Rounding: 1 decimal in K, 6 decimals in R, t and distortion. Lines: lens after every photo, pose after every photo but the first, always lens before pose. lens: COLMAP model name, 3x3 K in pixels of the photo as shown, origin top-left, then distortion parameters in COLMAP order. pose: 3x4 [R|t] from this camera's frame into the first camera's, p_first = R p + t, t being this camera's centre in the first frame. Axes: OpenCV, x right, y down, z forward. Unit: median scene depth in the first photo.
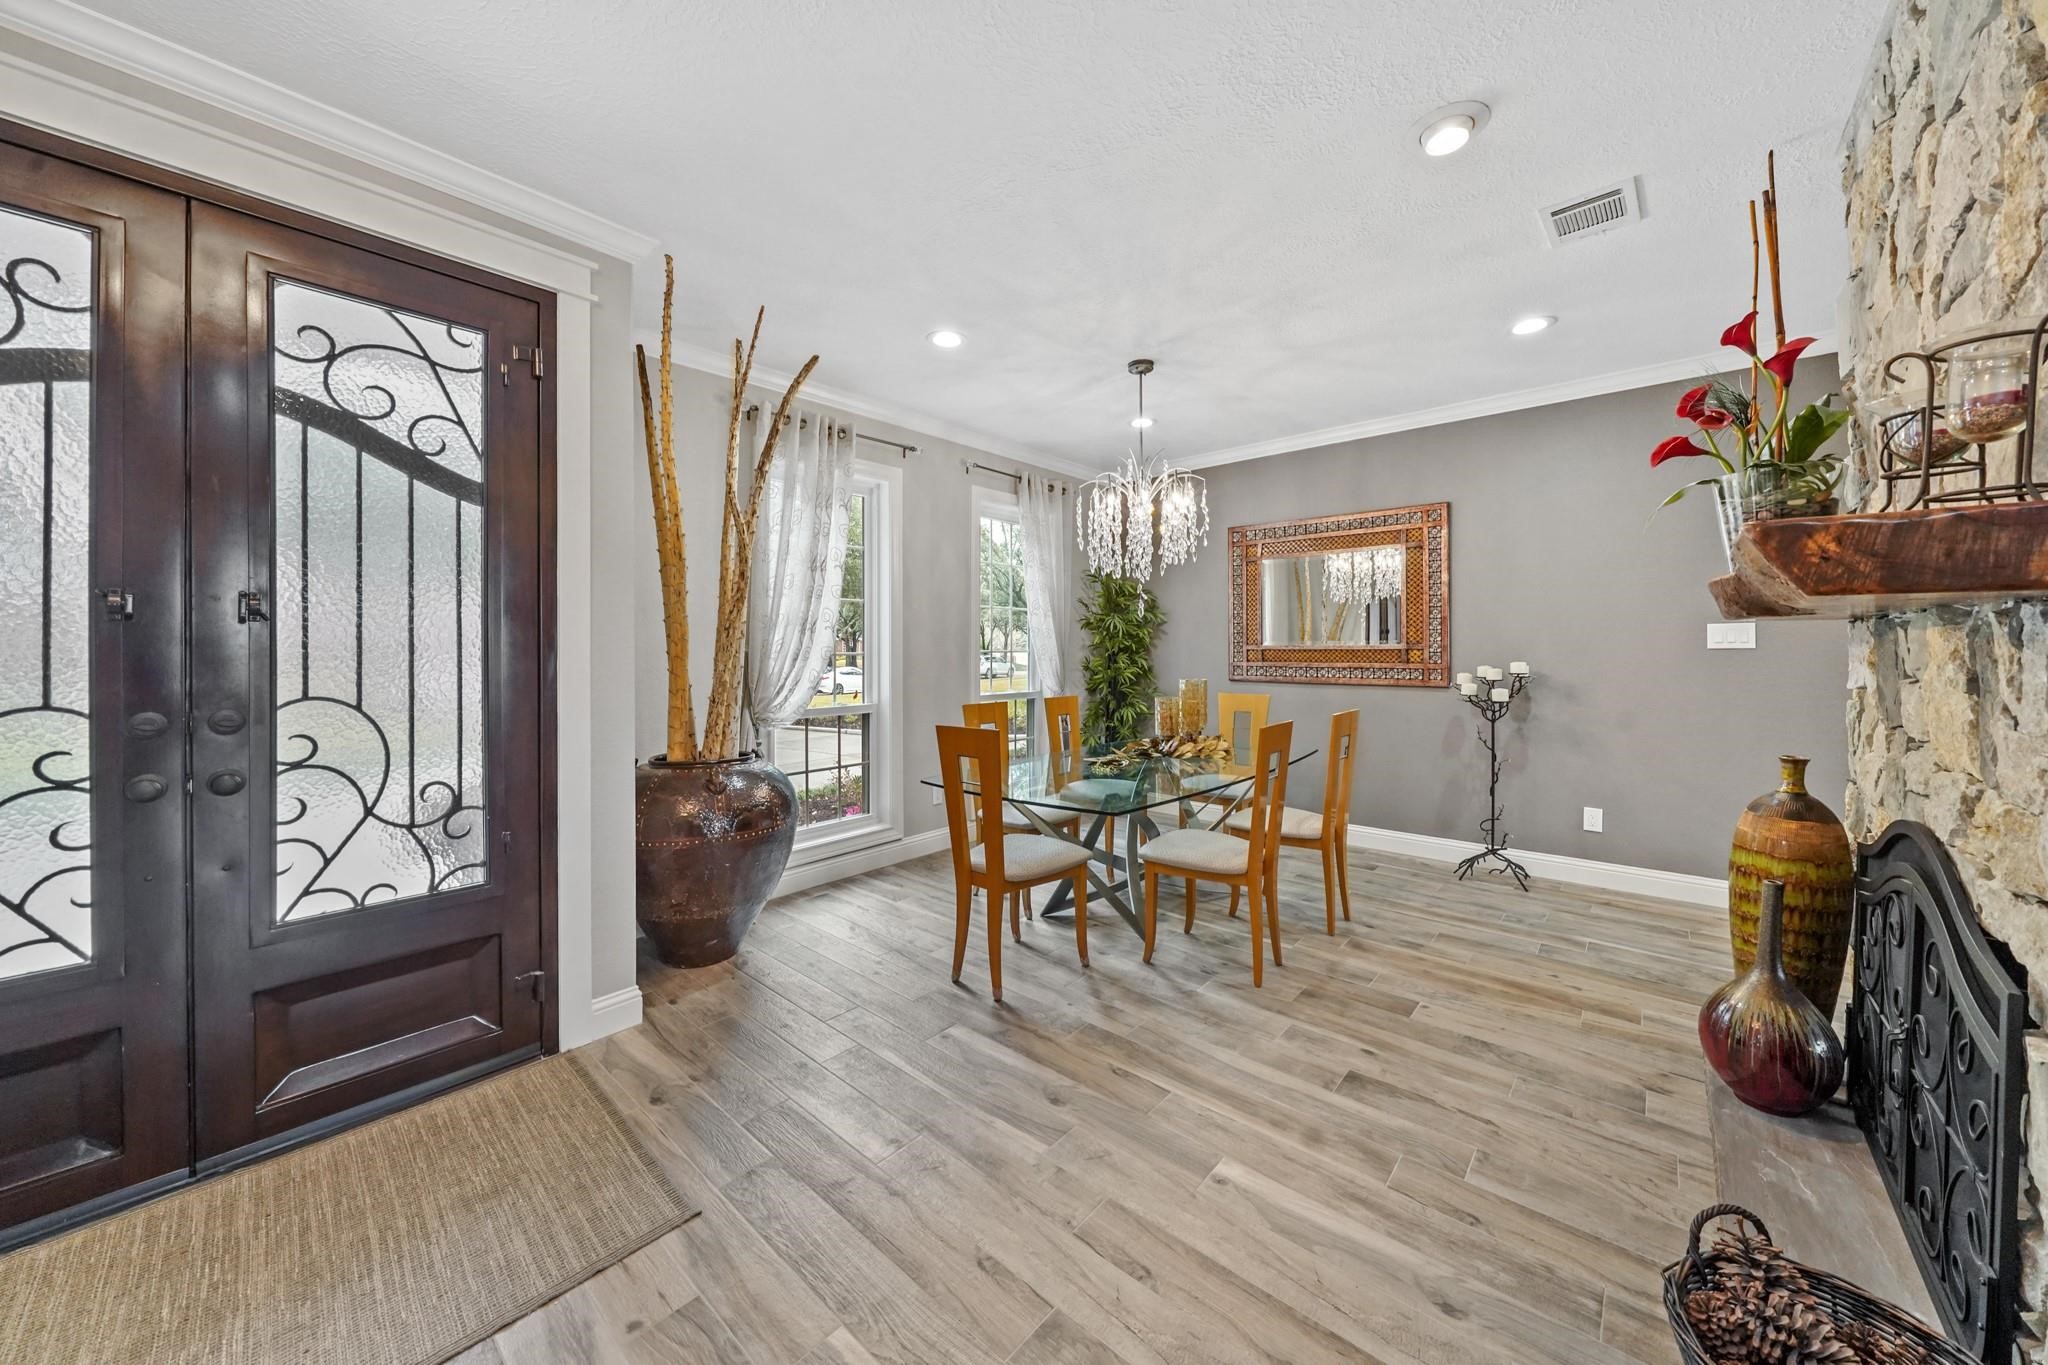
lens RADIAL K [[710.0, 0, 1024.8], [0, 710.0, 654.0], [0, 0, 1]] dist [-0.000408, -0.000023]
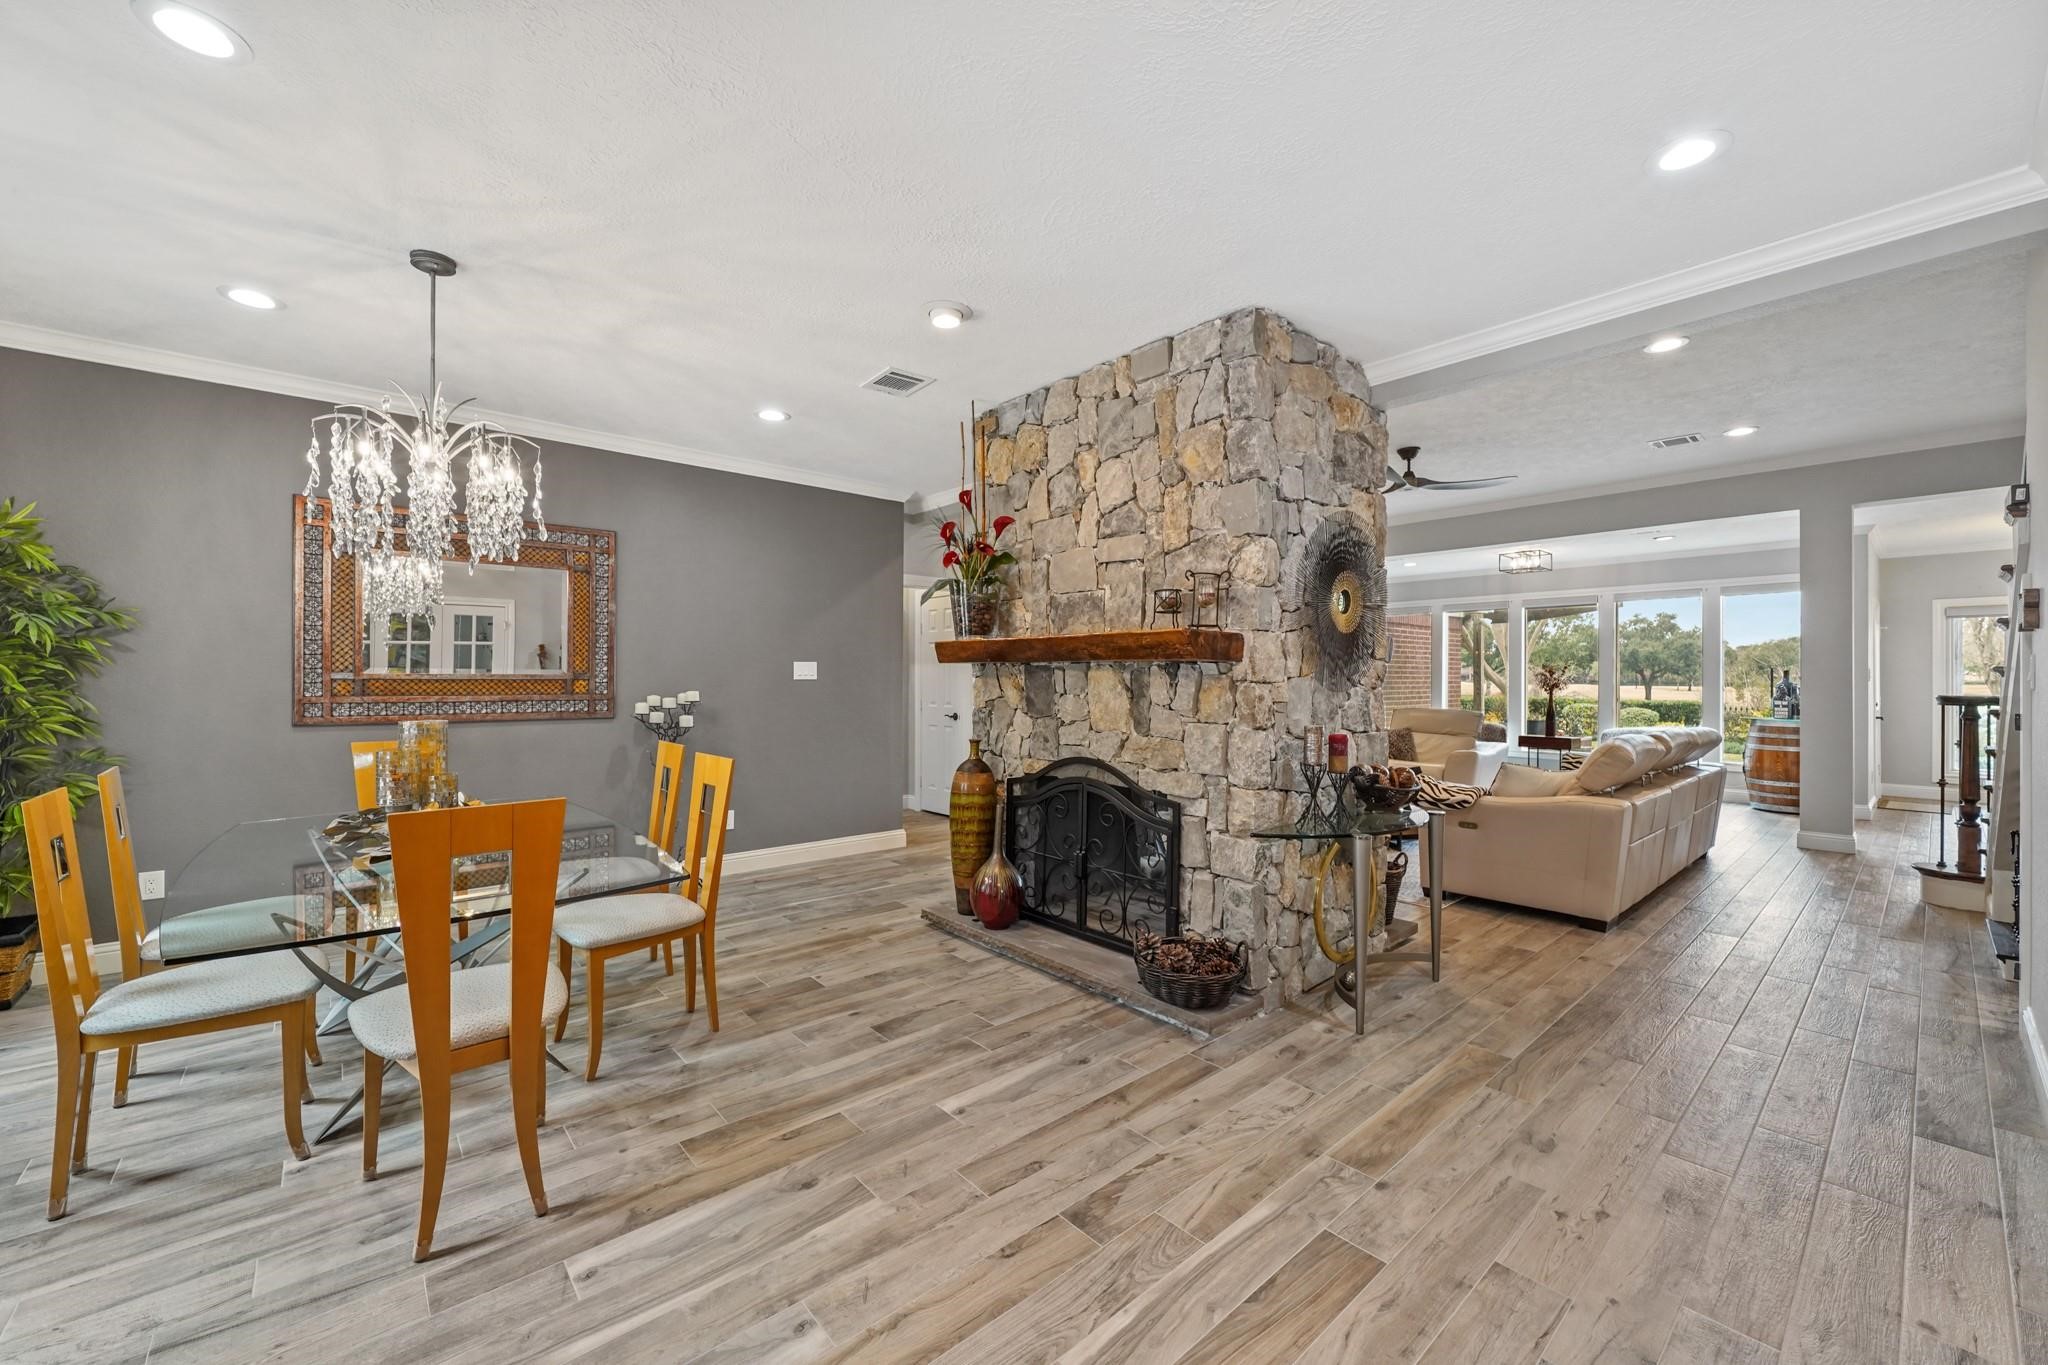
lens RADIAL K [[794.7, 0, 1023.7], [0, 794.7, 679.6], [0, 0, 1]] dist [-0.003499, -0.000210]
pose [[0.135115, 0.005487, 0.990815, -0.730482], [0.004958, 0.999968, -0.006214, 0.005856], [-0.990818, 0.005752, 0.135084, 0.481465]]
